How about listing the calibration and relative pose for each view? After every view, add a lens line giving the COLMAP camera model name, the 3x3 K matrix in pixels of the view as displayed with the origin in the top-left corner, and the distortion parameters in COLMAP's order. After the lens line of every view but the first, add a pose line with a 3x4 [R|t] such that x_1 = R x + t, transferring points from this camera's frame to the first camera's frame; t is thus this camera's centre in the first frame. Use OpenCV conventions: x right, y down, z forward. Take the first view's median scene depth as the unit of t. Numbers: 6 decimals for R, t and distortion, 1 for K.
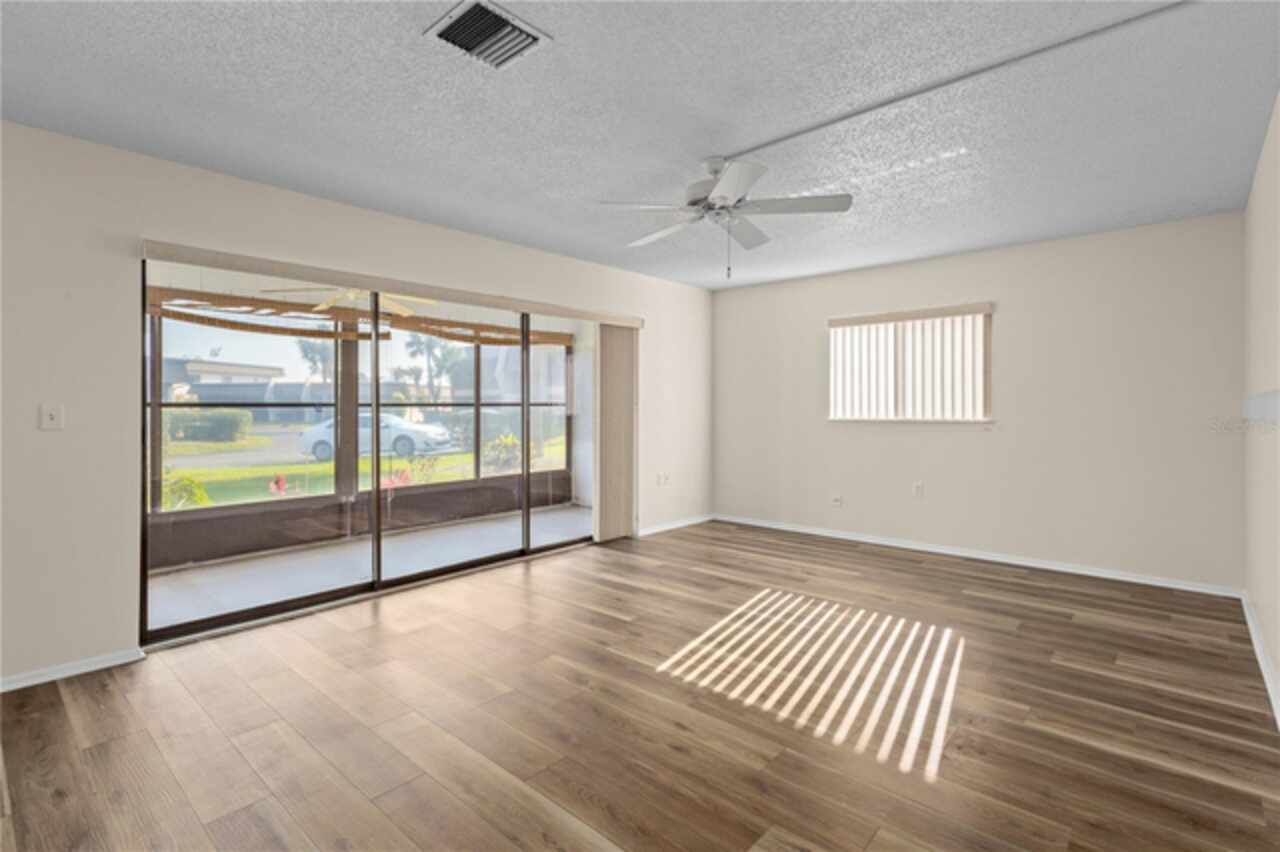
lens RADIAL K [[585.0, 0, 648.6], [0, 585.0, 414.1], [0, 0, 1]] dist [-0.004646, -0.000410]
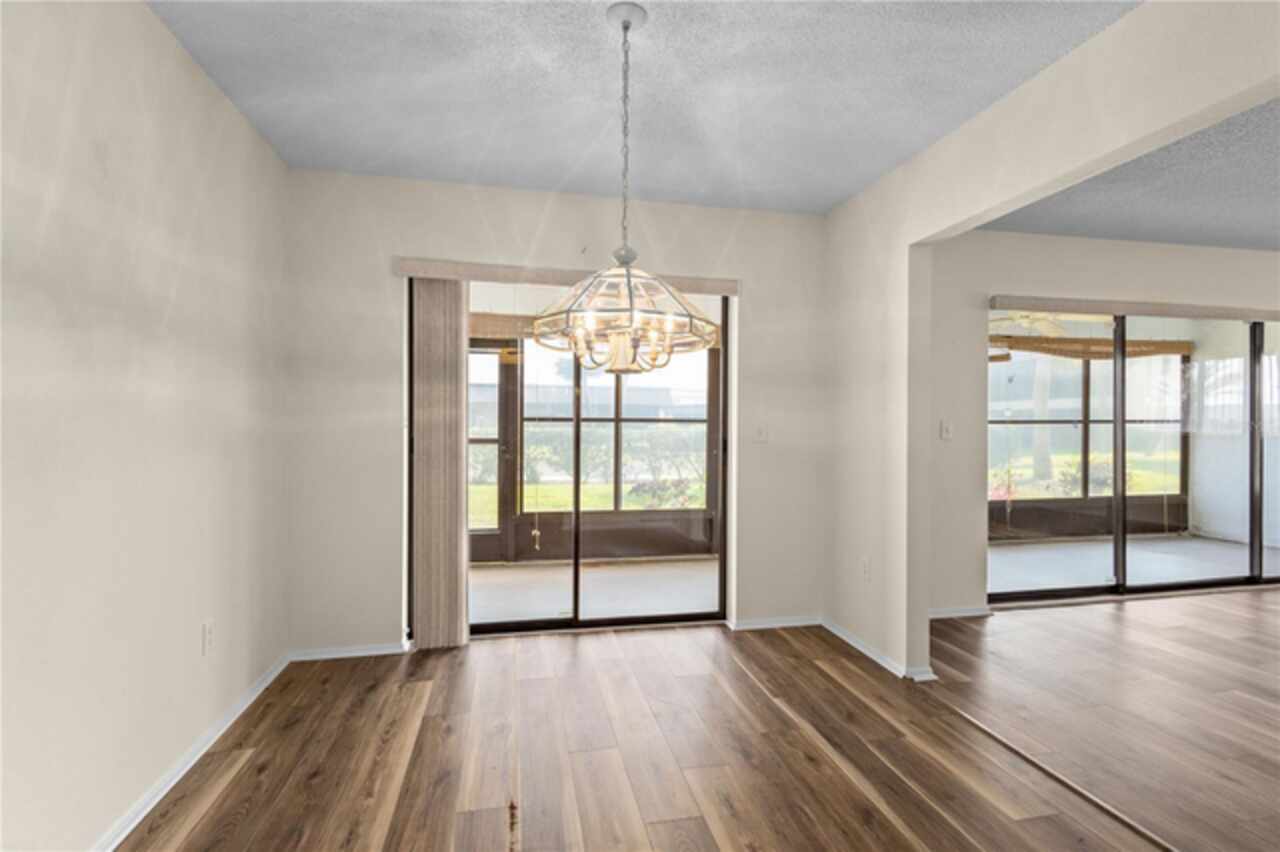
lens RADIAL K [[585.0, 0, 639.8], [0, 585.0, 429.3], [0, 0, 1]] dist [-0.004646, -0.000410]
pose [[0.794955, 0.006825, -0.606631, -0.258747], [-0.009325, 0.999956, -0.000970, 0.004025], [0.606597, 0.006428, 0.794983, -0.195684]]
